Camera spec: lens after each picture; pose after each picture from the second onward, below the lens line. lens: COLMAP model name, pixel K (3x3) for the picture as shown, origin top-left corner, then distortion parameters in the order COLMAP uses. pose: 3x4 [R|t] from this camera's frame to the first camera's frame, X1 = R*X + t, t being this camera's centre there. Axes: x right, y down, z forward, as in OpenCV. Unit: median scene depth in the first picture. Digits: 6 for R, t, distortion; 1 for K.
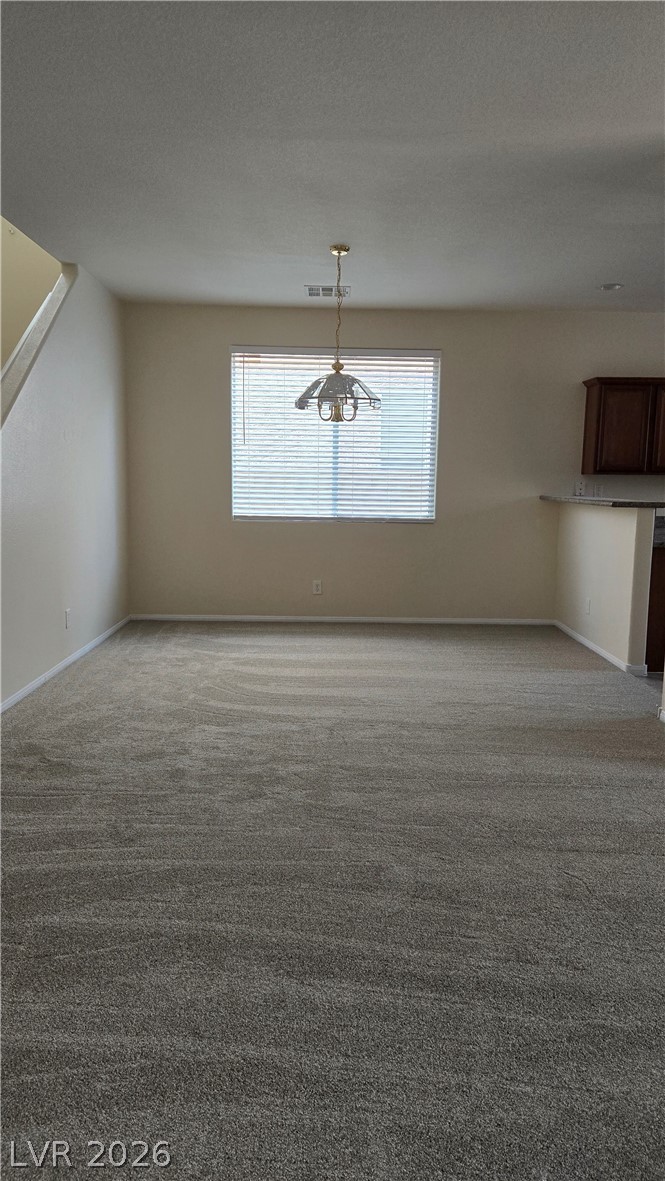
lens RADIAL K [[789.3, 0, 327.7], [0, 789.3, 591.8], [0, 0, 1]] dist [0.076728, -0.055957]
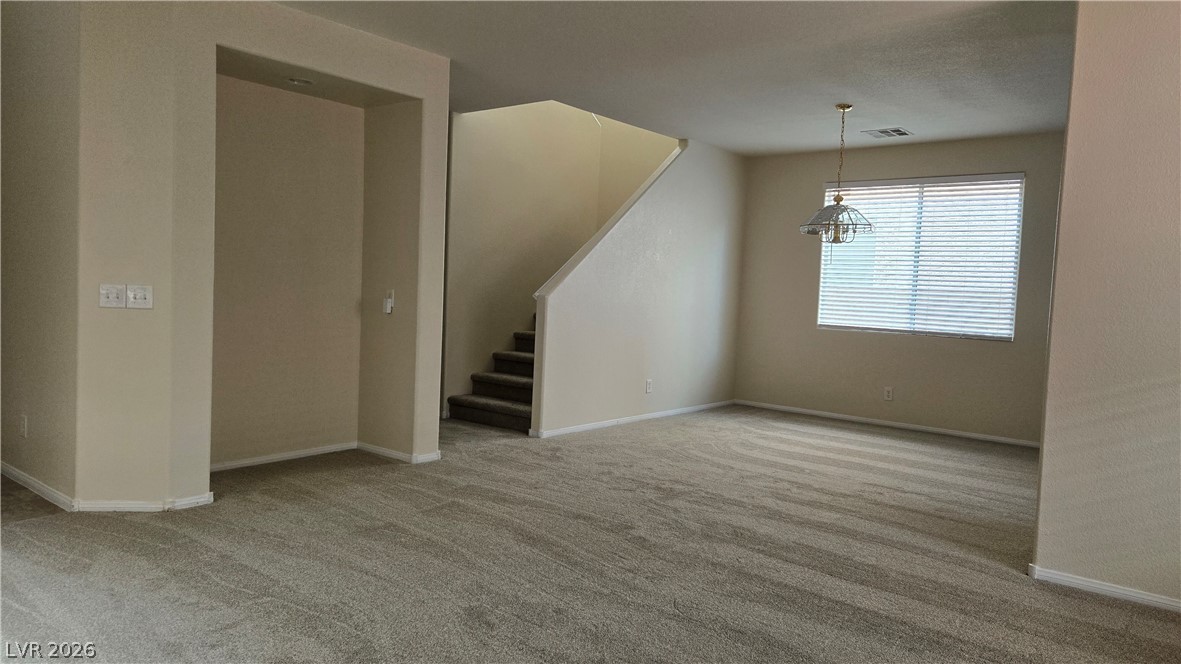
lens RADIAL K [[789.3, 0, 590.5], [0, 789.3, 332.0], [0, 0, 1]] dist [0.076728, -0.055957]
pose [[0.761997, 0.054412, -0.645291, 0.514476], [-0.123920, 0.990301, -0.062827, 0.041257], [0.635613, 0.127839, 0.761349, -0.142175]]
